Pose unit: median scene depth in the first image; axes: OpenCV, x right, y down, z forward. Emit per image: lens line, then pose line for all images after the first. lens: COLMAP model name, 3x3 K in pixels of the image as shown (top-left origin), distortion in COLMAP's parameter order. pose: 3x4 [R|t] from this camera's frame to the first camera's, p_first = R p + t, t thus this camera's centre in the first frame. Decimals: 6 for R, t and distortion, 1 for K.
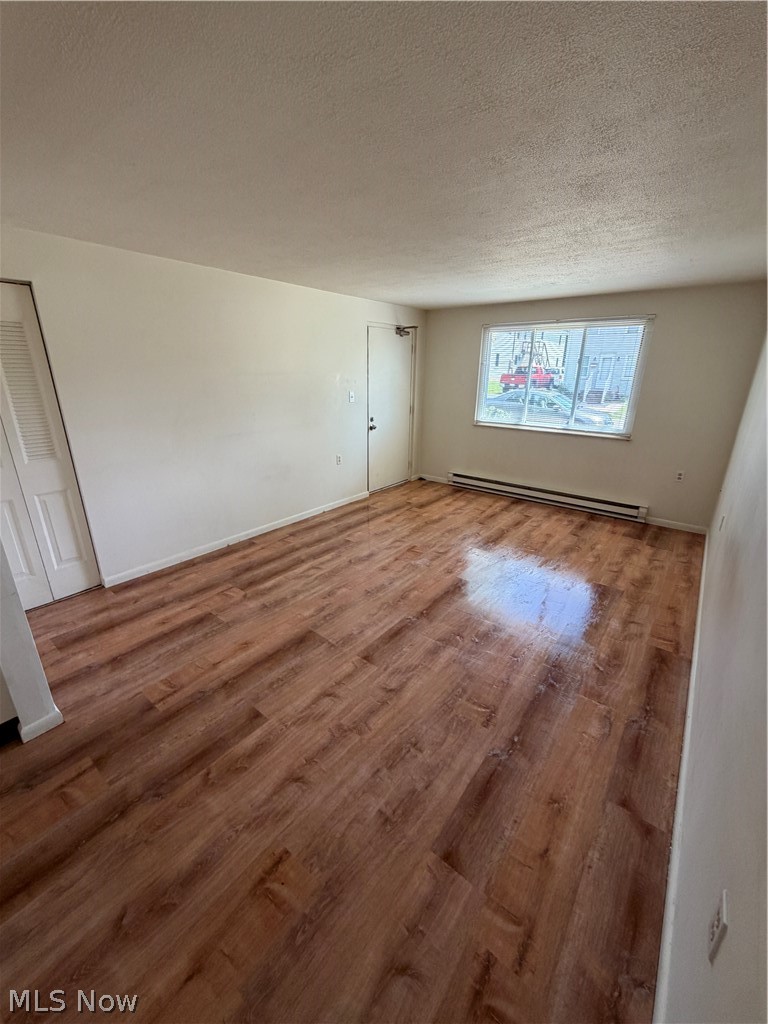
lens RADIAL K [[407.5, 0, 382.7], [0, 407.5, 508.7], [0, 0, 1]] dist [0.001016, -0.000108]
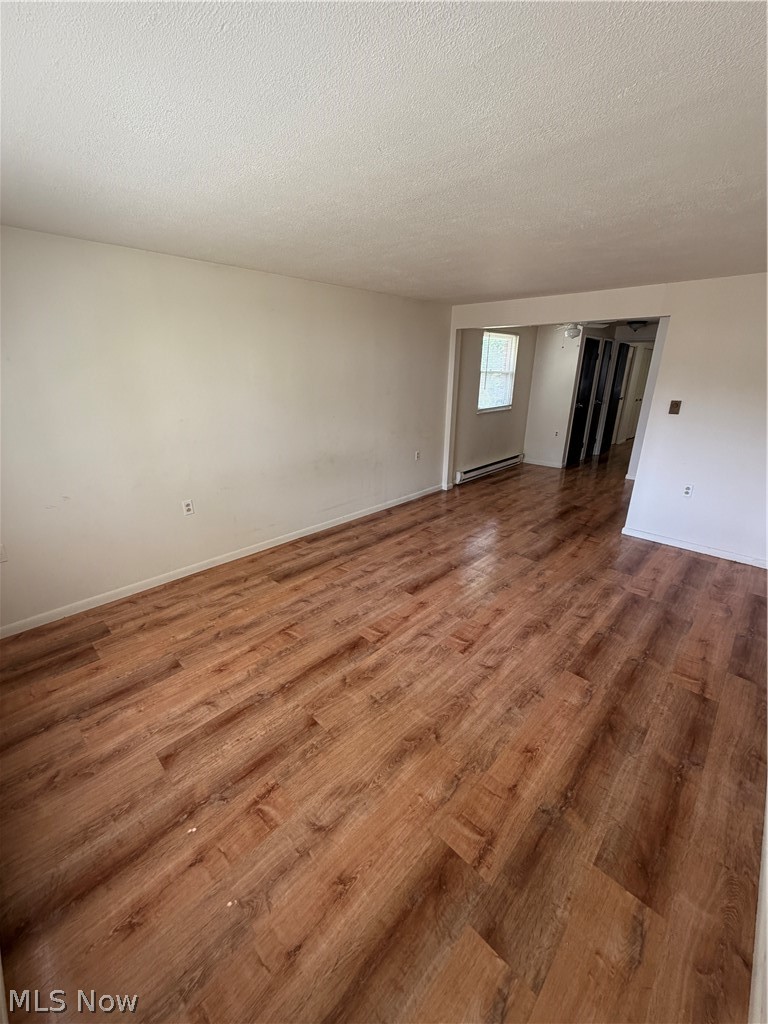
lens RADIAL K [[407.5, 0, 382.7], [0, 407.5, 508.7], [0, 0, 1]] dist [0.001016, -0.000108]
pose [[-0.995177, -0.044936, 0.087193, 0.154818], [0.018810, 0.784976, 0.619240, -0.473446], [-0.096271, 0.617894, -0.780346, 1.342965]]
